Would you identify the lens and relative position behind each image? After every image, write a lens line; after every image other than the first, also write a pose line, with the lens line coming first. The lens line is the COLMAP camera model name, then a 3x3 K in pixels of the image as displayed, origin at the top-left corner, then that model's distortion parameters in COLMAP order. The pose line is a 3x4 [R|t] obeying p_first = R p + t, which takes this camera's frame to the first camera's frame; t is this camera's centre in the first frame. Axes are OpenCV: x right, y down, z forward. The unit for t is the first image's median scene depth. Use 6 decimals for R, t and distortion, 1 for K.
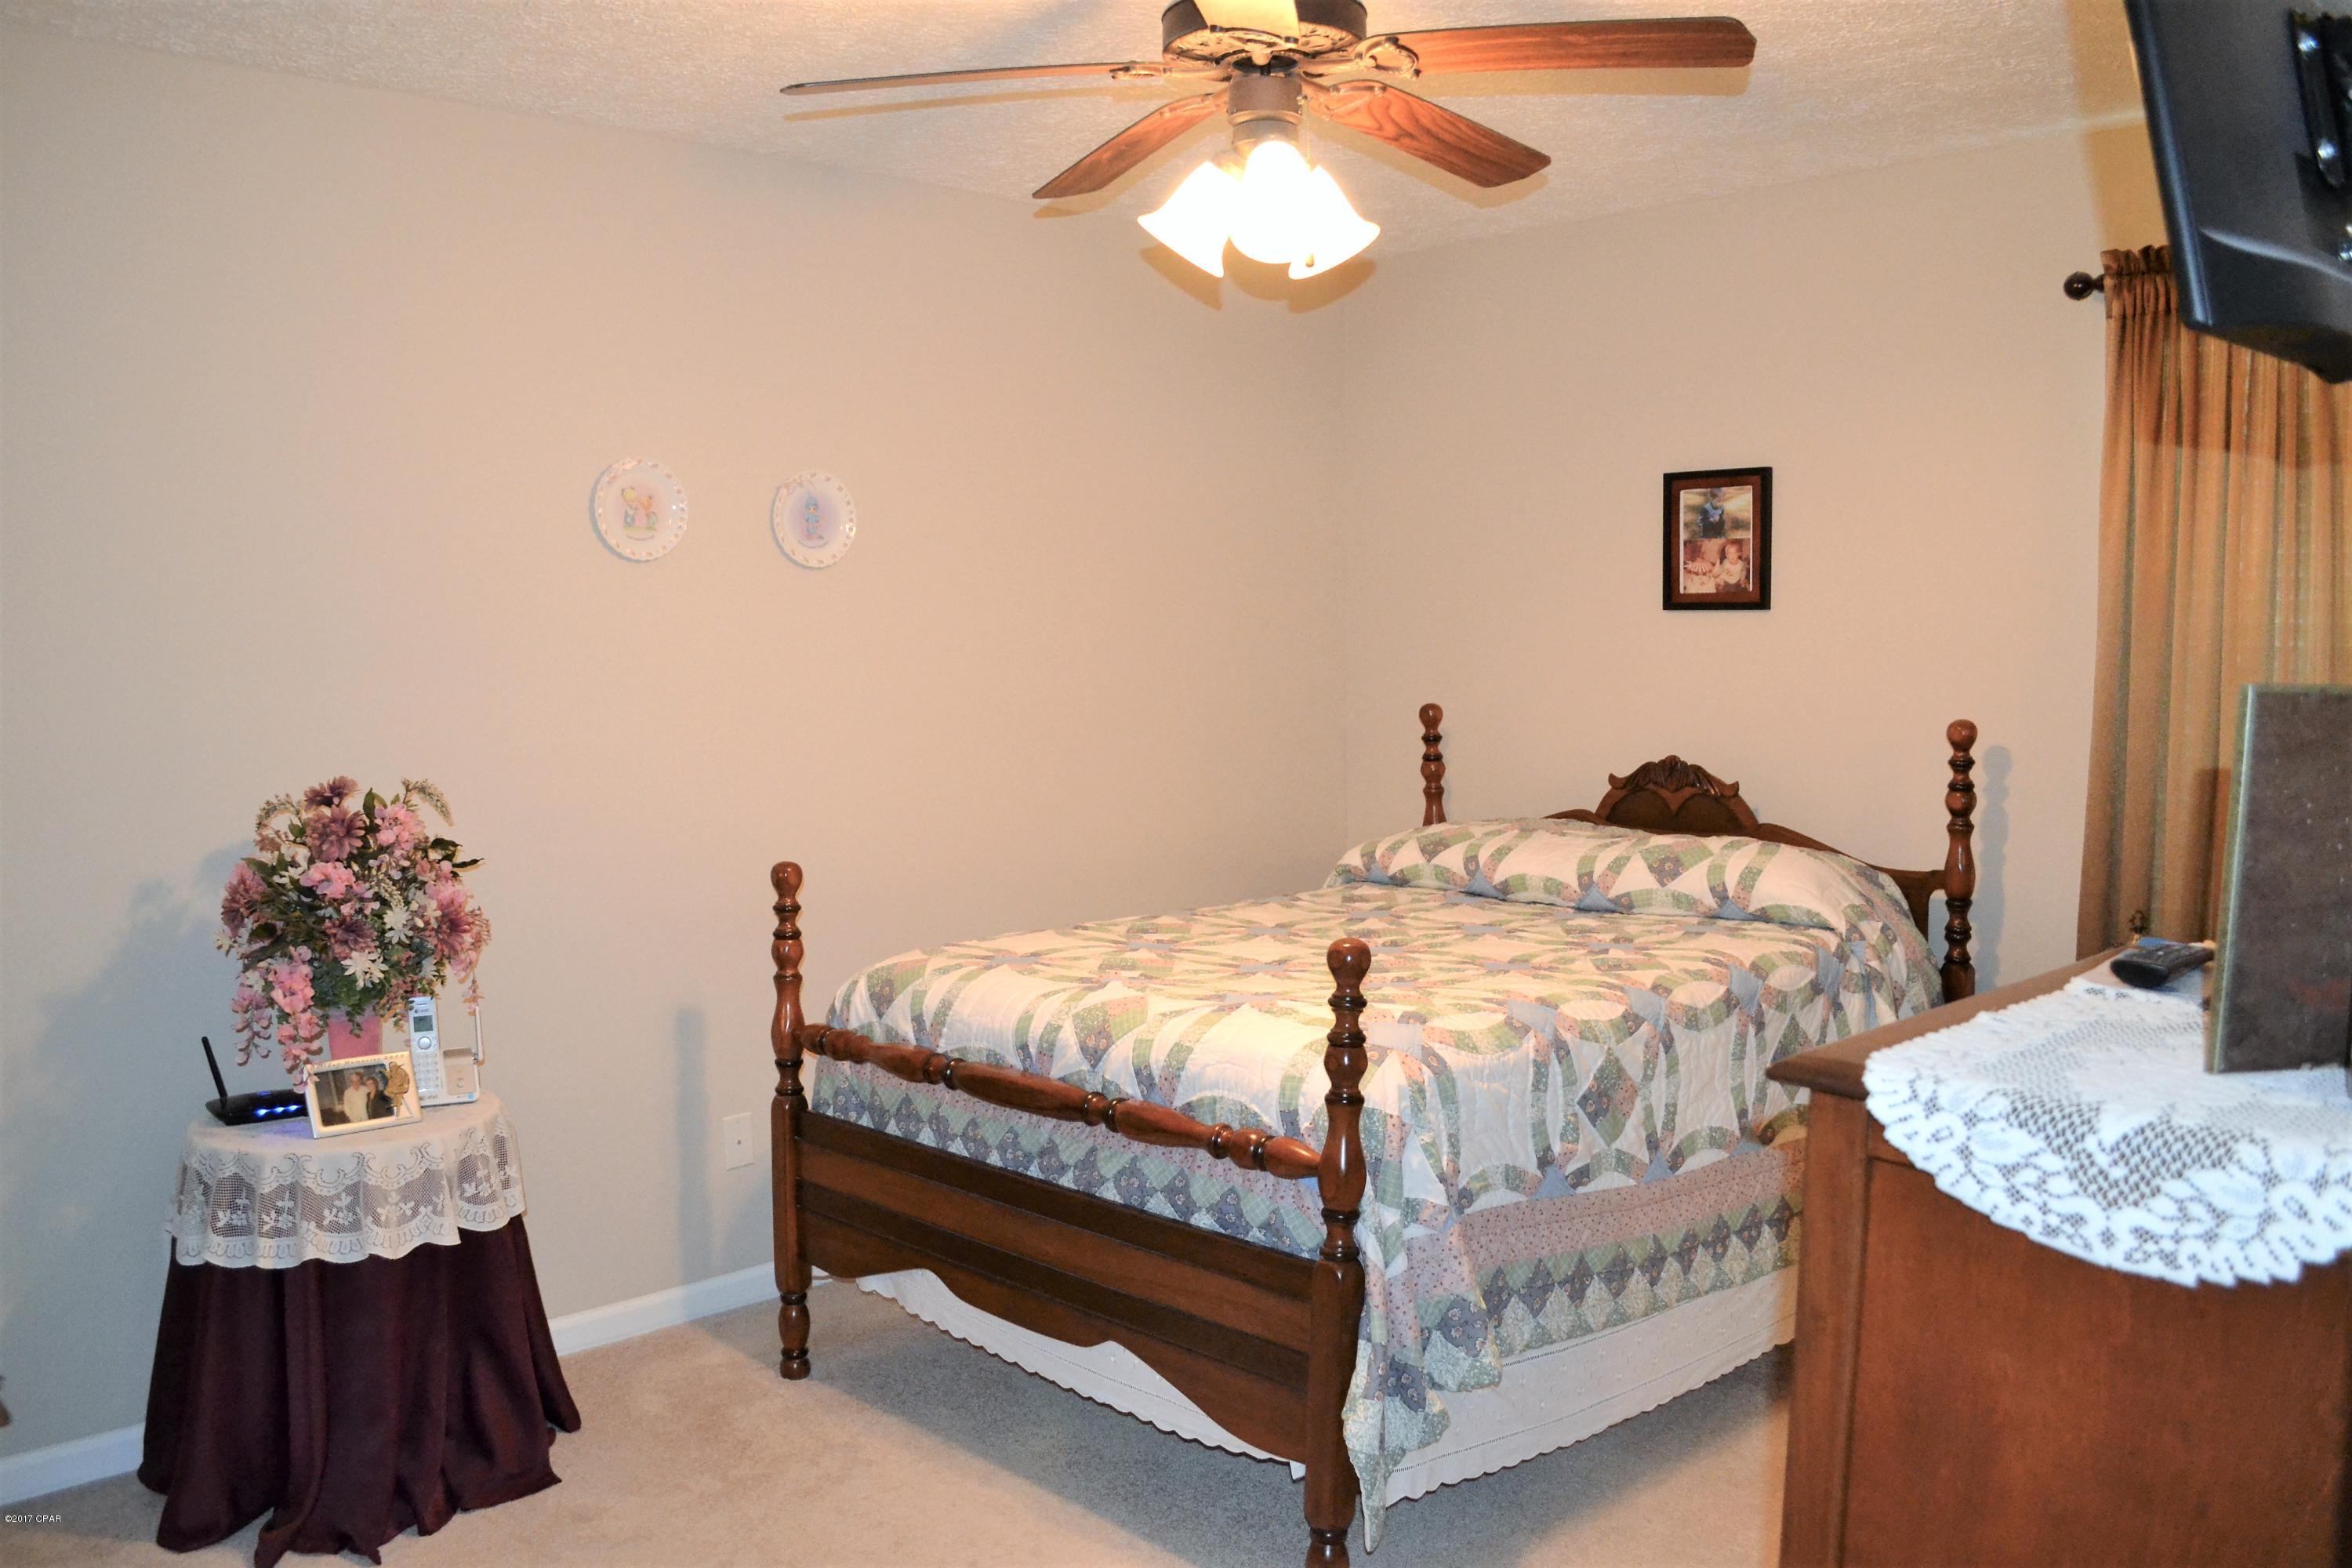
lens RADIAL K [[1876.5, 0, 1169.1], [0, 1876.5, 826.4], [0, 0, 1]] dist [-0.083907, 0.007543]
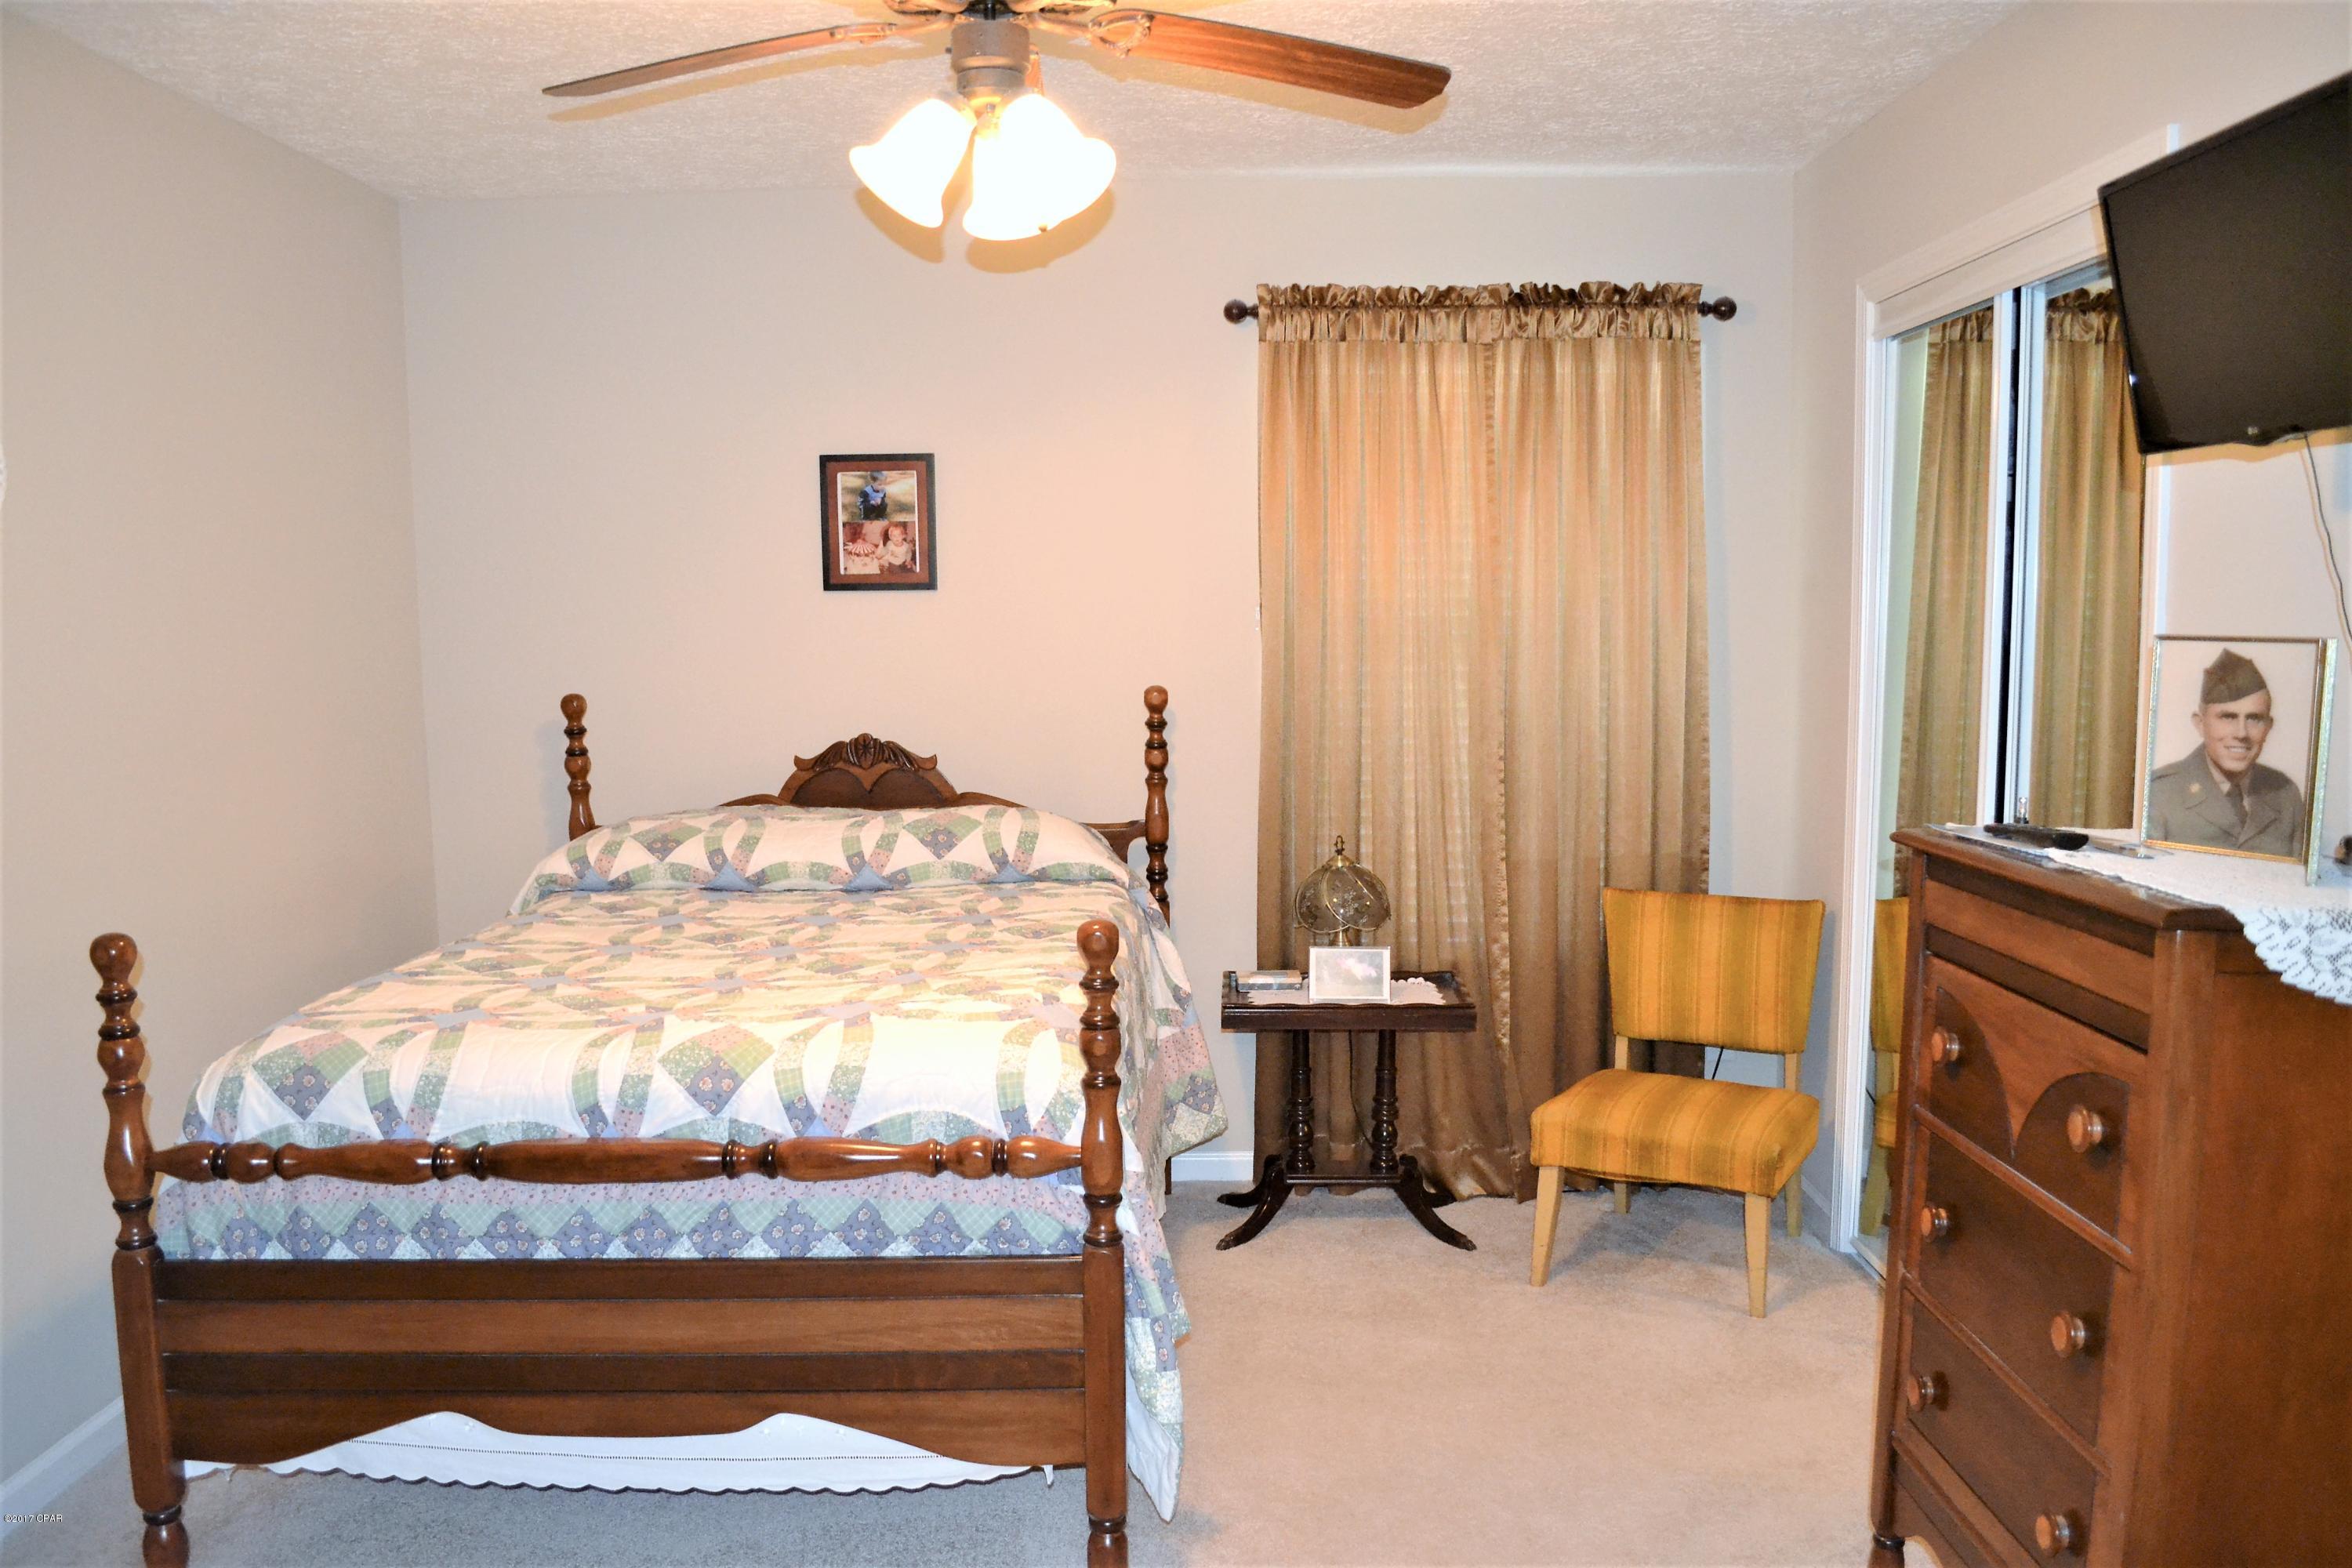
lens RADIAL K [[1876.5, 0, 1169.1], [0, 1876.5, 826.4], [0, 0, 1]] dist [-0.083907, 0.007543]
pose [[0.704541, -0.084372, 0.704630, -0.409768], [0.079241, 0.996051, 0.040035, -0.018543], [-0.705225, 0.027629, 0.708445, 0.195010]]
